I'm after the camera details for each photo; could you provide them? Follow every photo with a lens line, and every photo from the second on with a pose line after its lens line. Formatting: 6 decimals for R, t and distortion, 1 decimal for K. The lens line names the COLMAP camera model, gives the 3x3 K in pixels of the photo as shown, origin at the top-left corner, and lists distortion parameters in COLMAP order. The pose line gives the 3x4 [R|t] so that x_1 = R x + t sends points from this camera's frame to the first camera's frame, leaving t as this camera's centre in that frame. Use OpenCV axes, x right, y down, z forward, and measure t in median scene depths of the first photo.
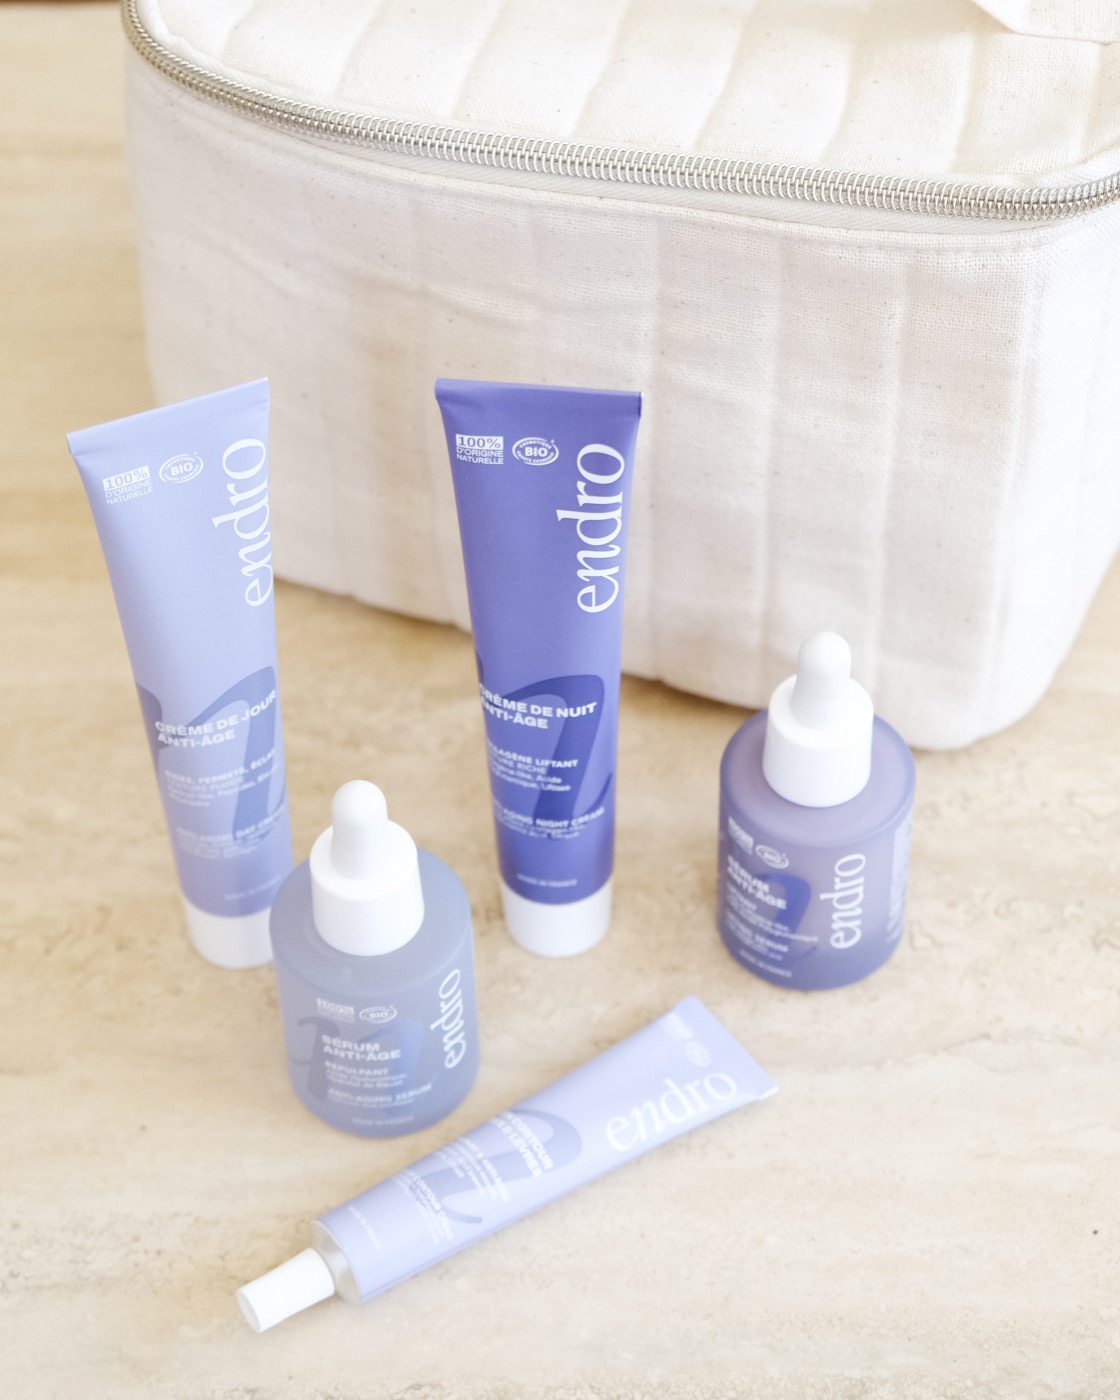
lens RADIAL K [[3532.4, 0, 560.0], [0, 3532.4, 700.0], [0, 0, 1]] dist [-0.018690, 0.139832]
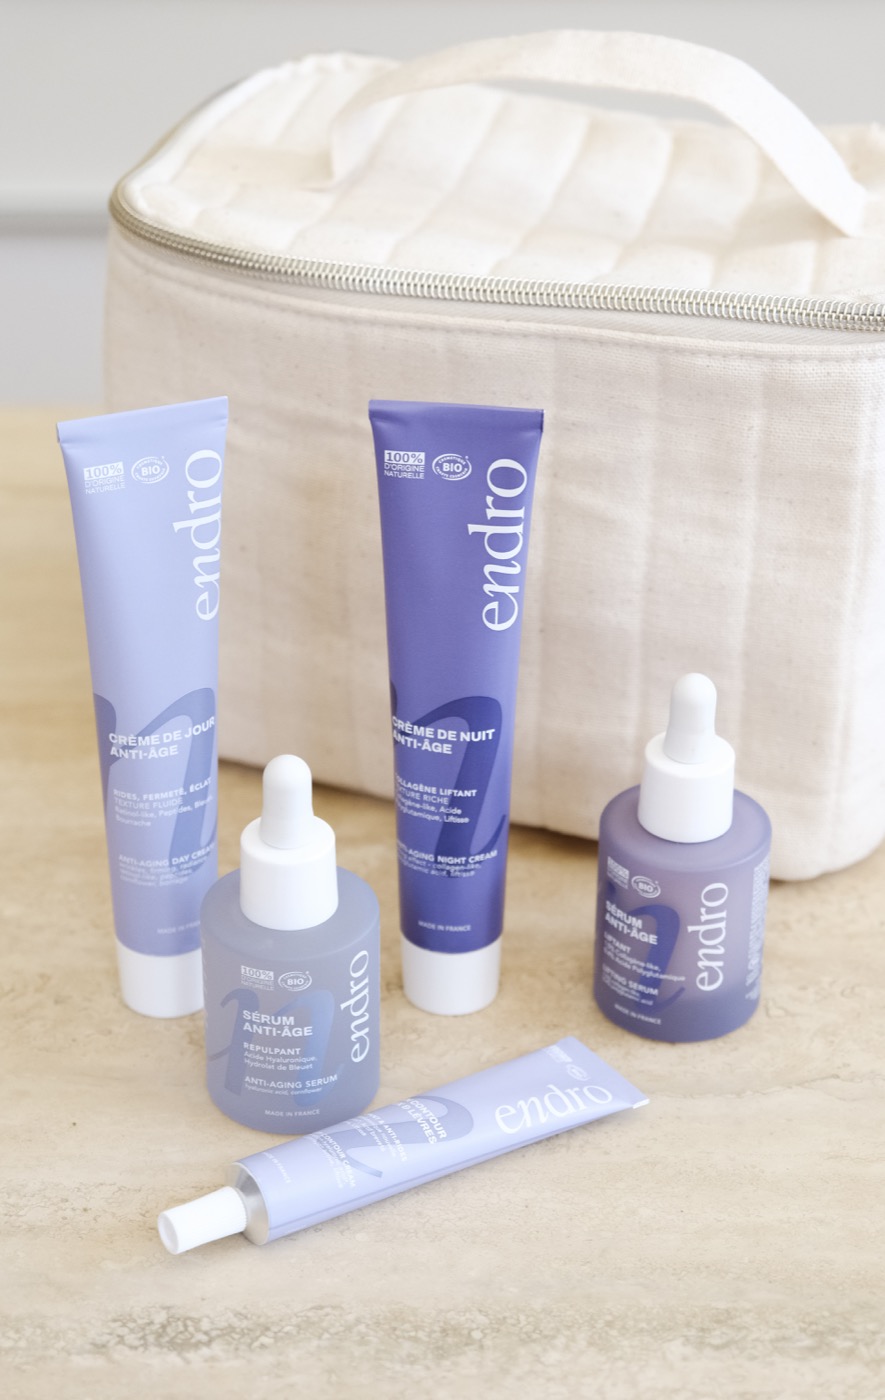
lens RADIAL K [[3275.0, 0, 442.5], [0, 3275.0, 700.0], [0, 0, 1]] dist [-0.085972, -0.298029]
pose [[0.999550, 0.028419, 0.009597, -0.016966], [-0.024251, 0.953938, -0.299024, 0.305542], [-0.017653, 0.298656, 0.954197, -0.015855]]
